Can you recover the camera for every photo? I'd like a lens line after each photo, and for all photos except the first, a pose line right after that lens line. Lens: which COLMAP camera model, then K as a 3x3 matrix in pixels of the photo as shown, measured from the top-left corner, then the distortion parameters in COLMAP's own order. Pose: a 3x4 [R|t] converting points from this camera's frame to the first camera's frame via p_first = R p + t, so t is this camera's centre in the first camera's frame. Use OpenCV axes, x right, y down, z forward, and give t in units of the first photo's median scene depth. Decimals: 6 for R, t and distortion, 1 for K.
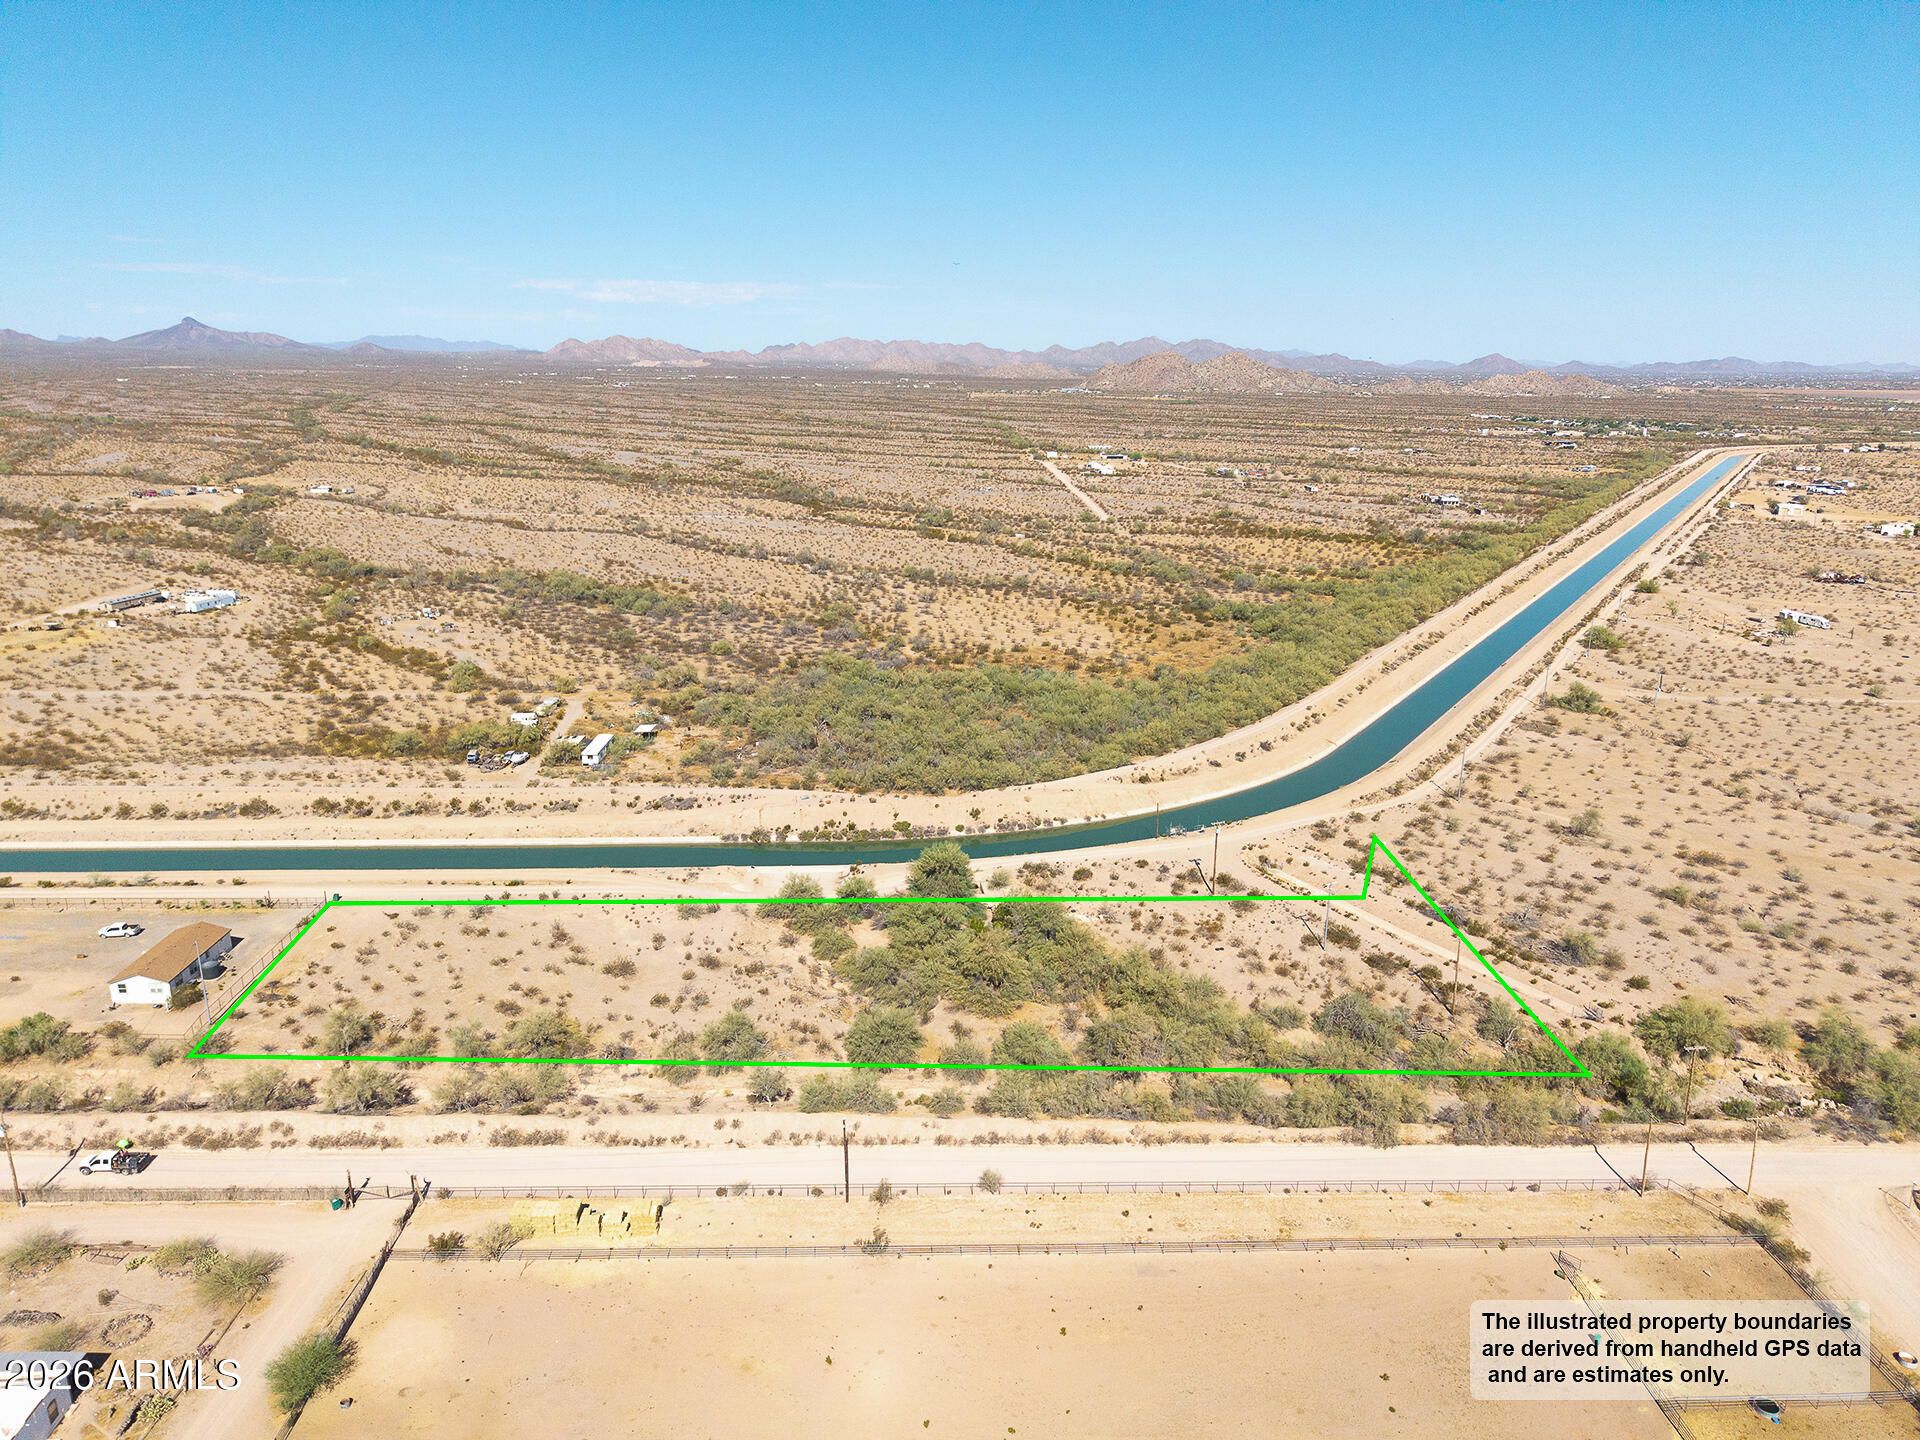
lens RADIAL K [[1282.1, 0, 955.5], [0, 1282.1, 714.9], [0, 0, 1]] dist [0.023396, -0.023069]
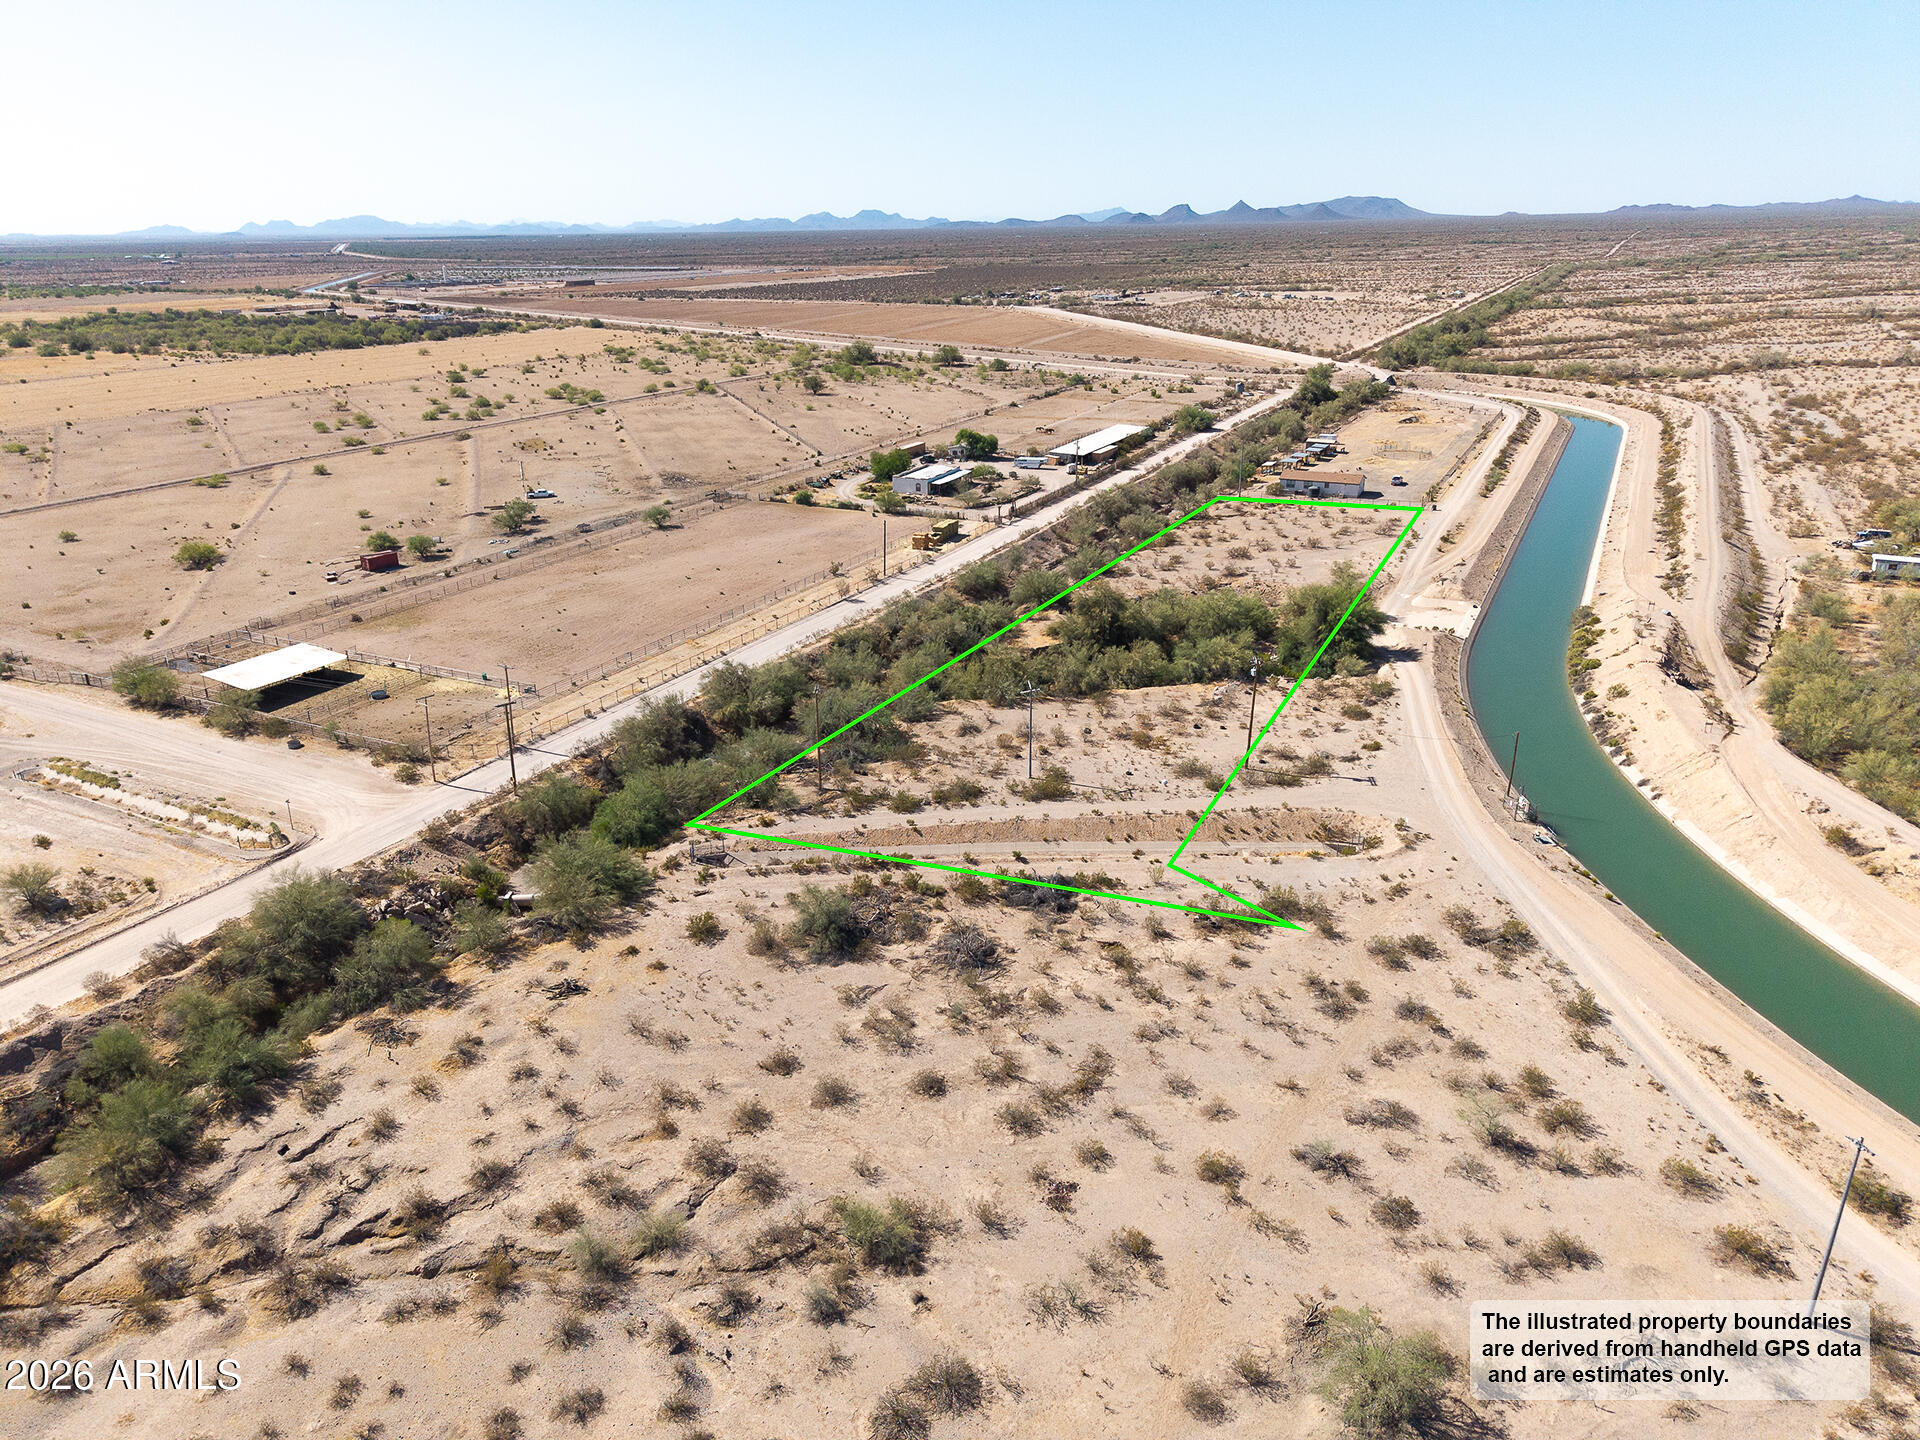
lens RADIAL K [[1282.1, 0, 961.2], [0, 1282.1, 717.2], [0, 0, 1]] dist [0.023396, -0.023069]
pose [[-0.478972, 0.316205, -0.818902, 0.685053], [-0.224419, 0.857762, 0.462472, -0.131832], [0.848659, 0.405288, -0.339881, 0.931374]]
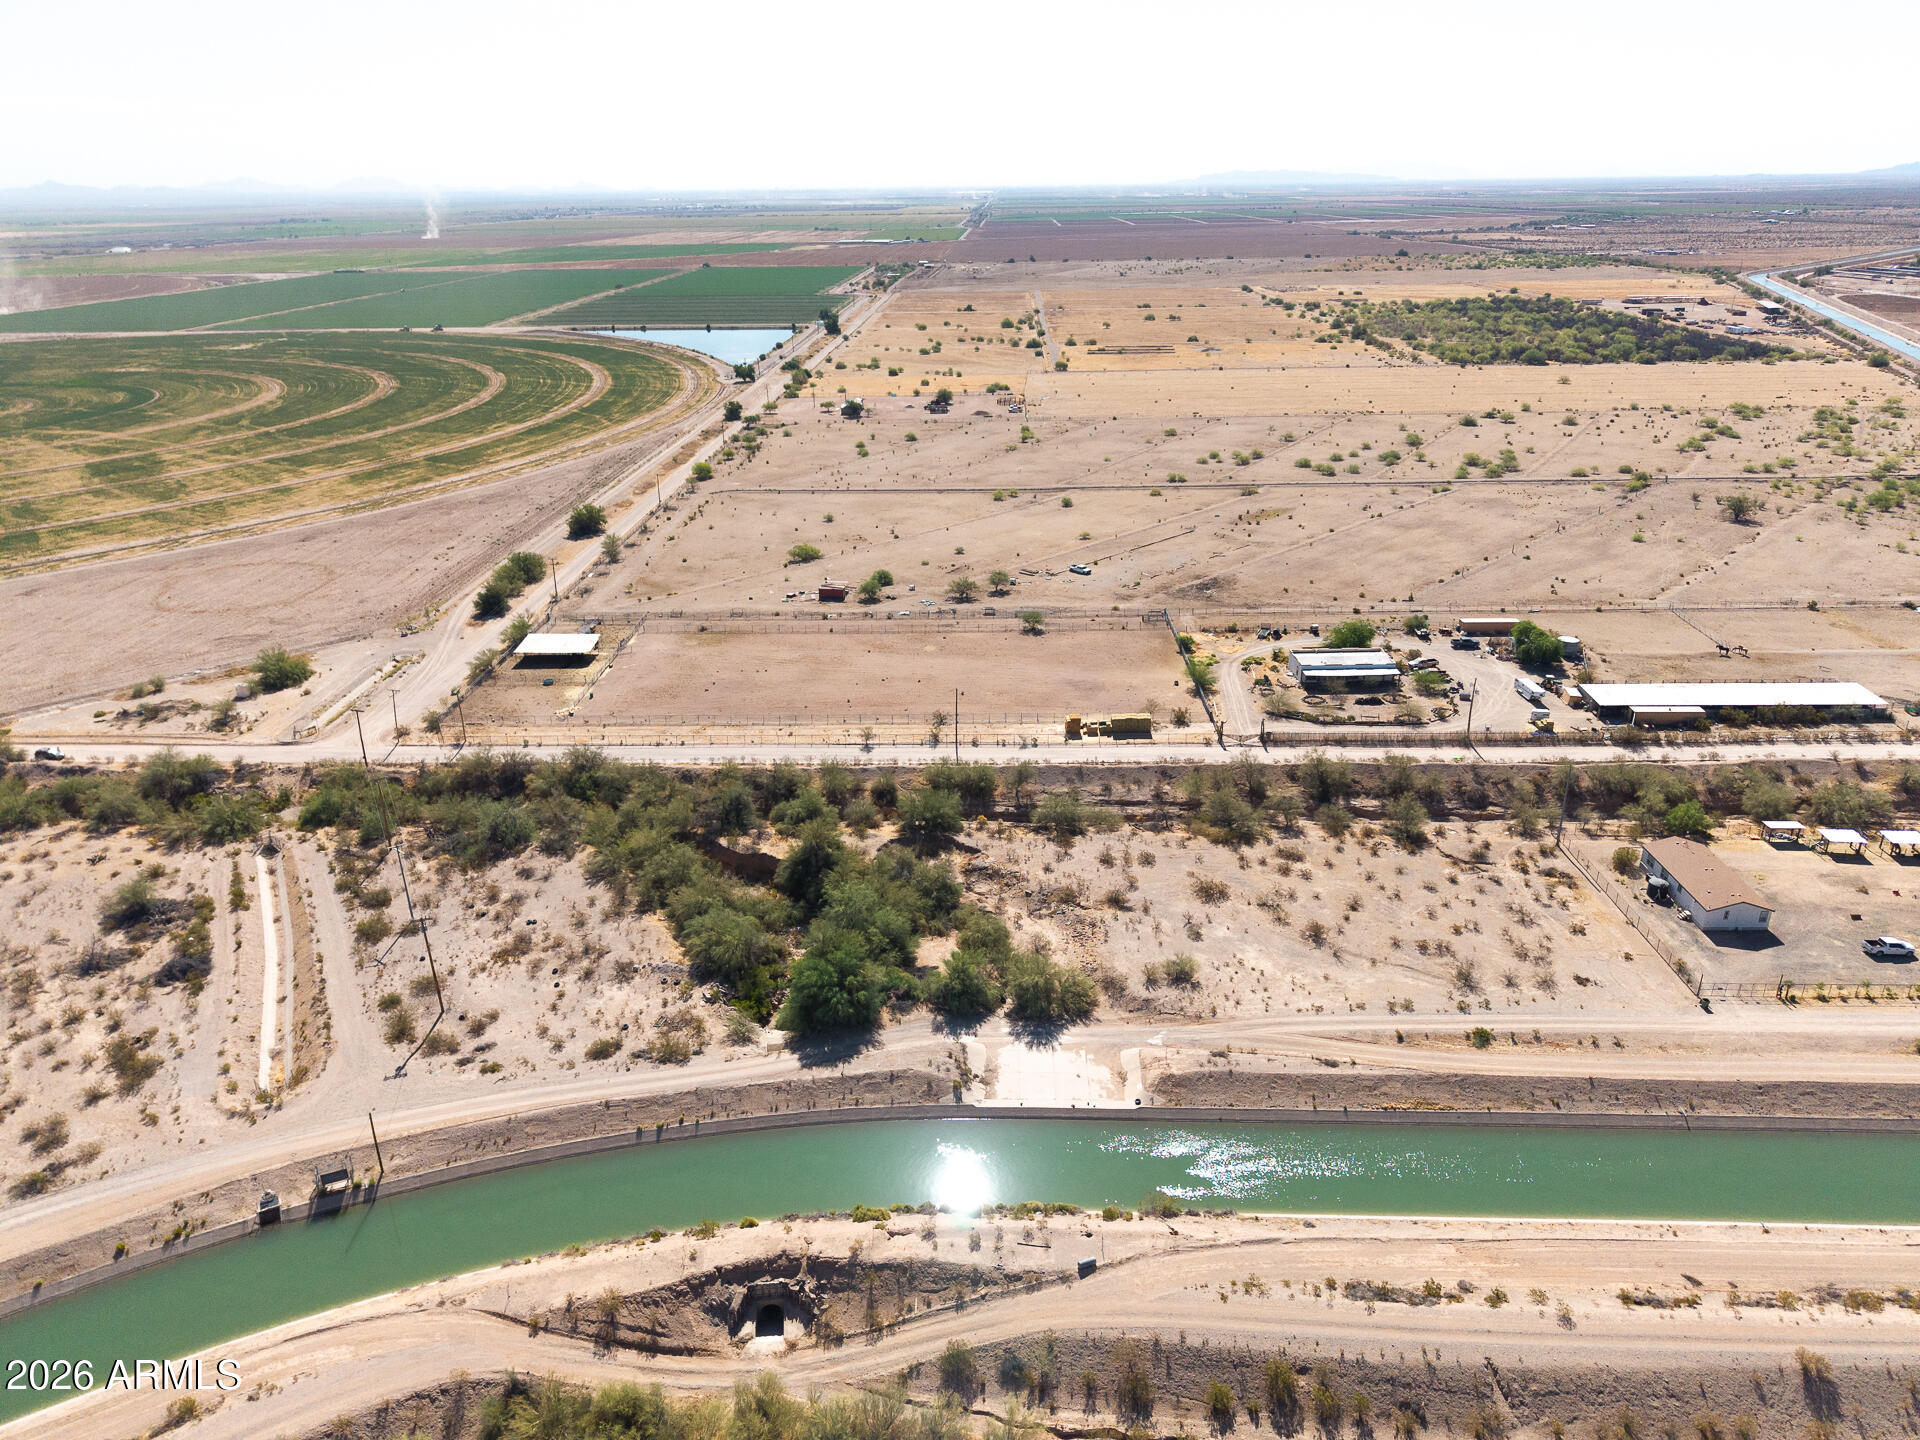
lens RADIAL K [[1282.1, 0, 958.1], [0, 1282.1, 718.4], [0, 0, 1]] dist [0.023396, -0.023069]
pose [[-0.998185, -0.009971, 0.059386, -0.099731], [0.028590, 0.789476, 0.613115, -0.346021], [-0.052997, 0.613700, -0.787758, 1.228749]]
